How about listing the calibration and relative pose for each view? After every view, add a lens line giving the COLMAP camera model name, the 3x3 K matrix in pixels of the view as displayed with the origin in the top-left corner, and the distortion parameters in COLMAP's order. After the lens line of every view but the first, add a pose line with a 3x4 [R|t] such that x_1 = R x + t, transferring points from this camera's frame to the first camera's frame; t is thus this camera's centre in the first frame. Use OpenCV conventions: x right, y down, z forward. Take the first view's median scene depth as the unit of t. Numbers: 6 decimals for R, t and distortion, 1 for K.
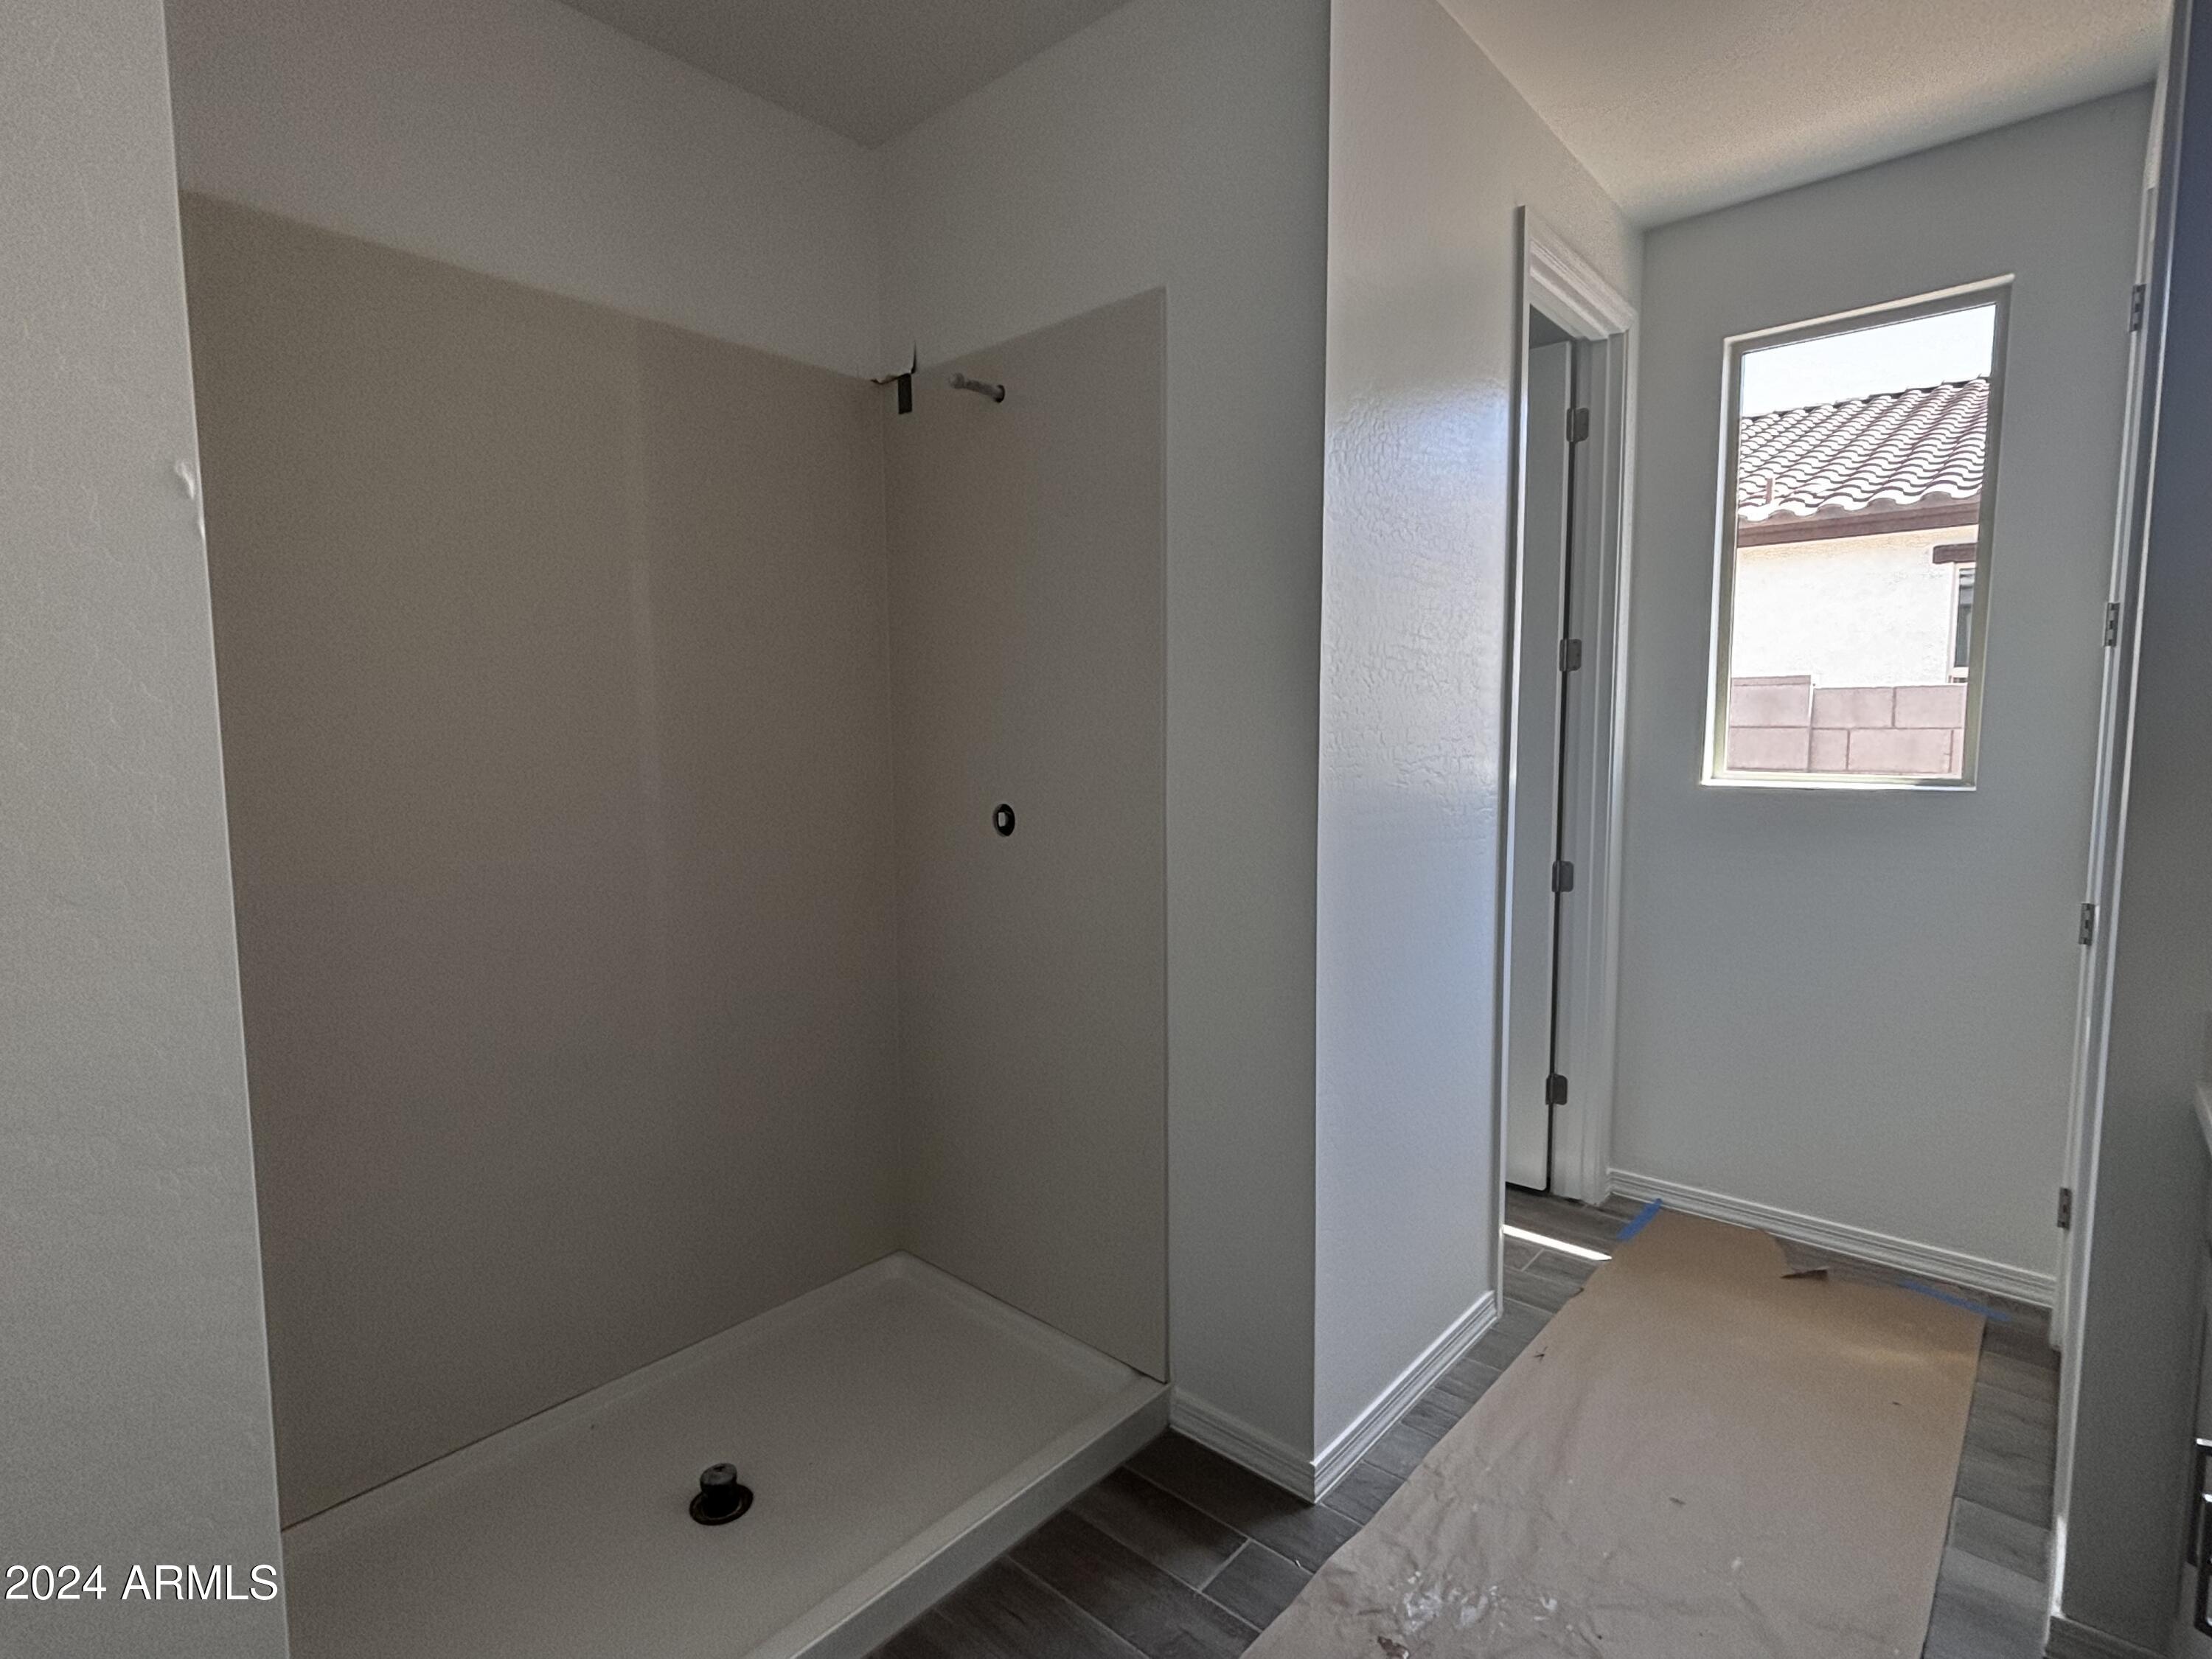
lens RADIAL K [[1087.8, 0, 1106.3], [0, 1087.8, 825.9], [0, 0, 1]] dist [0.001510, 0.000153]
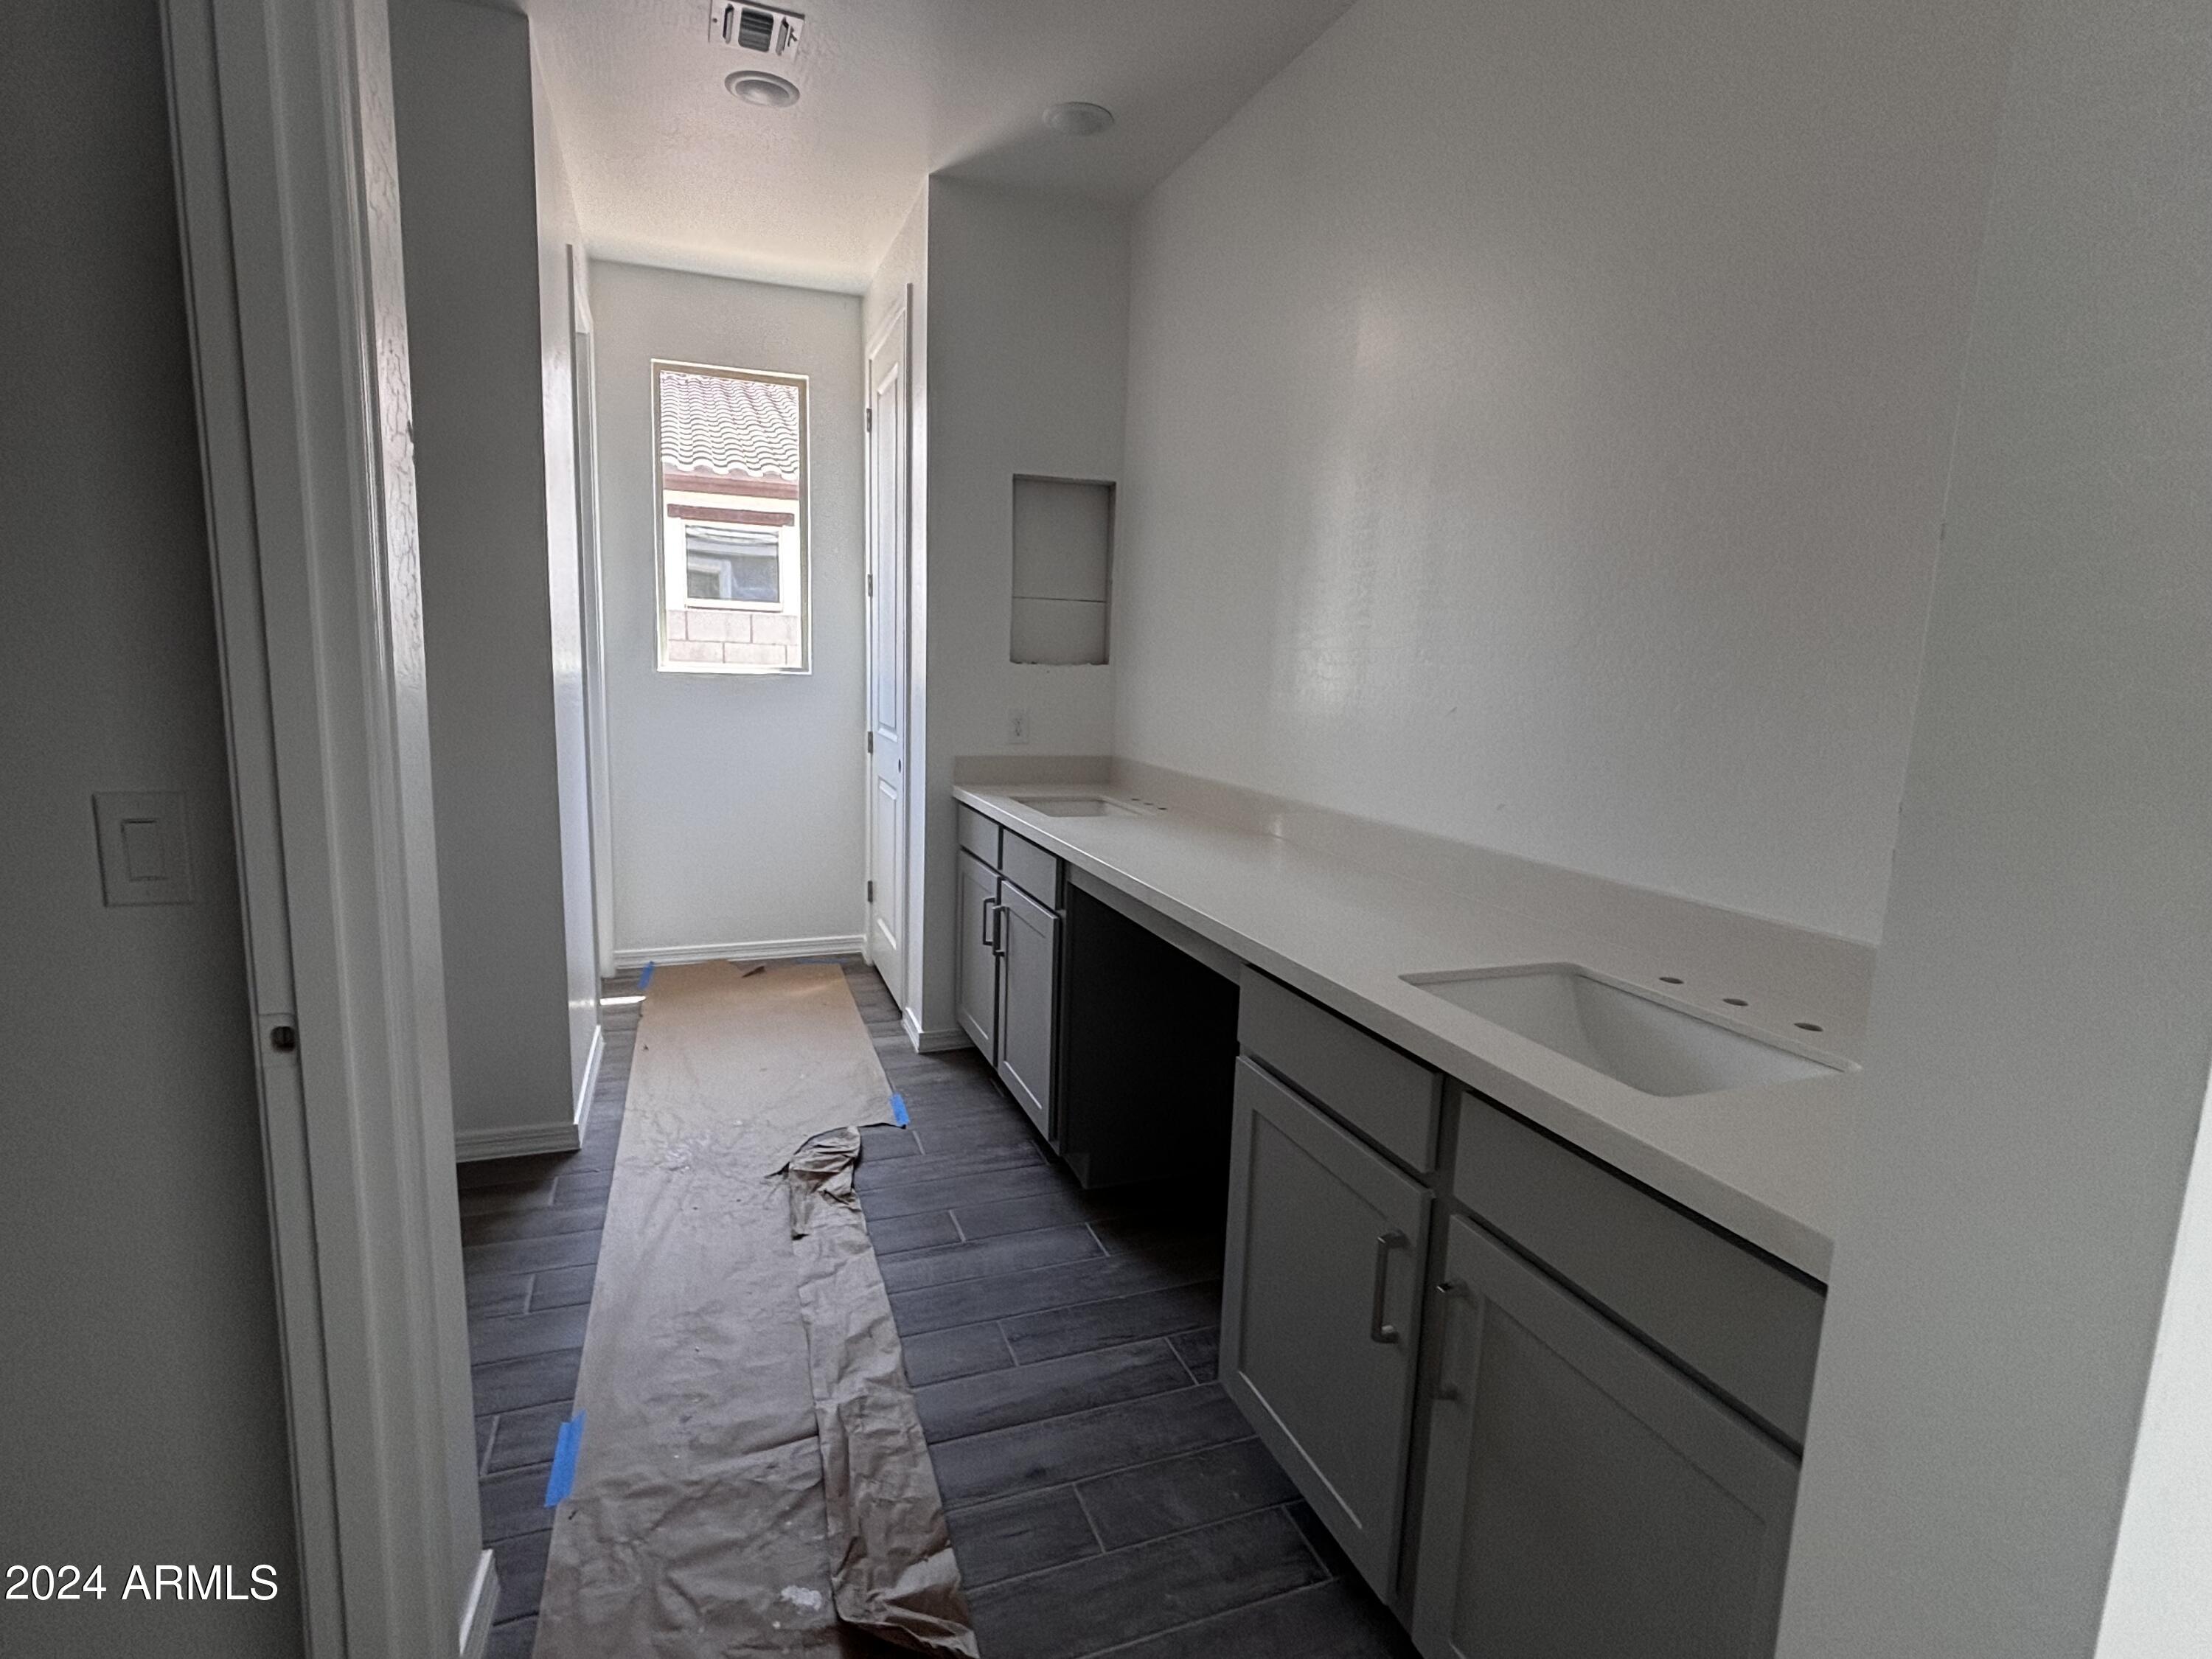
lens RADIAL K [[1087.8, 0, 1105.1], [0, 1087.8, 829.9], [0, 0, 1]] dist [0.001510, 0.000153]
pose [[0.464996, -0.117824, 0.877437, -0.530693], [0.043207, 0.992944, 0.110437, 0.042785], [-0.884258, -0.013441, 0.466806, -0.233609]]
